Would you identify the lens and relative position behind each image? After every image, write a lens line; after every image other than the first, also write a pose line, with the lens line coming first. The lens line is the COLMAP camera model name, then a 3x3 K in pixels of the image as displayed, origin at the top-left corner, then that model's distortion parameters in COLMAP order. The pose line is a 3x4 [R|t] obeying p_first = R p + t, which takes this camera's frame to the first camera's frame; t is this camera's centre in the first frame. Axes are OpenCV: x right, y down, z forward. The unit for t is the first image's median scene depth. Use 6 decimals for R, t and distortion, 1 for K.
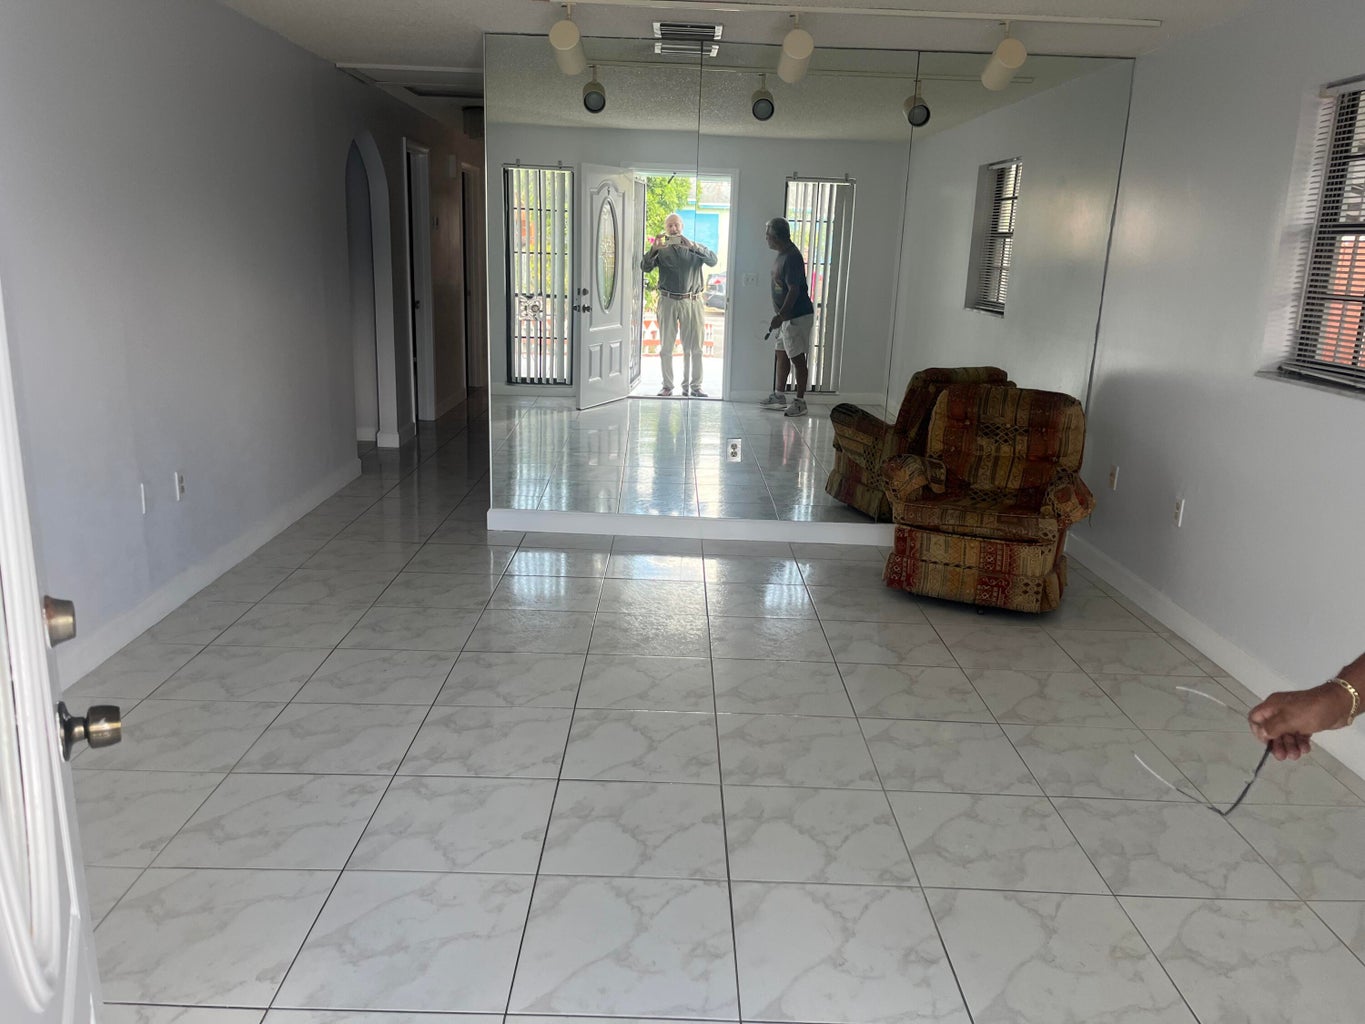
lens RADIAL K [[1032.6, 0, 677.9], [0, 1032.6, 510.7], [0, 0, 1]] dist [0.062844, -0.053658]
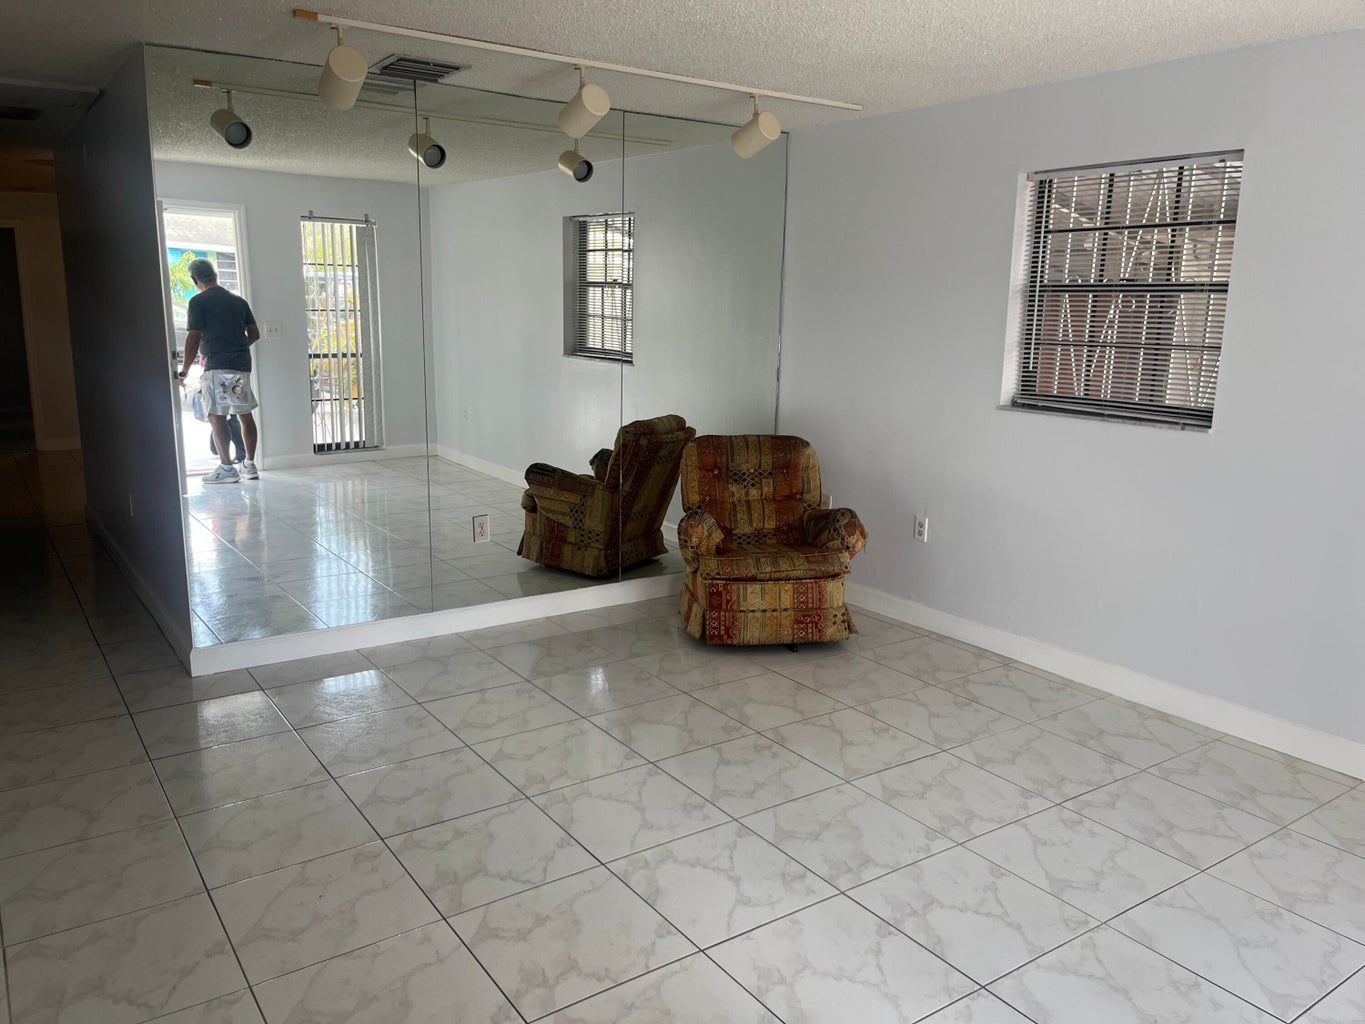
lens RADIAL K [[1032.6, 0, 677.8], [0, 1032.6, 520.1], [0, 0, 1]] dist [0.062844, -0.053658]
pose [[0.822942, -0.137885, 0.551140, -0.368043], [0.149426, 0.988477, 0.024181, -0.075725], [-0.548123, 0.062455, 0.834063, 0.182137]]
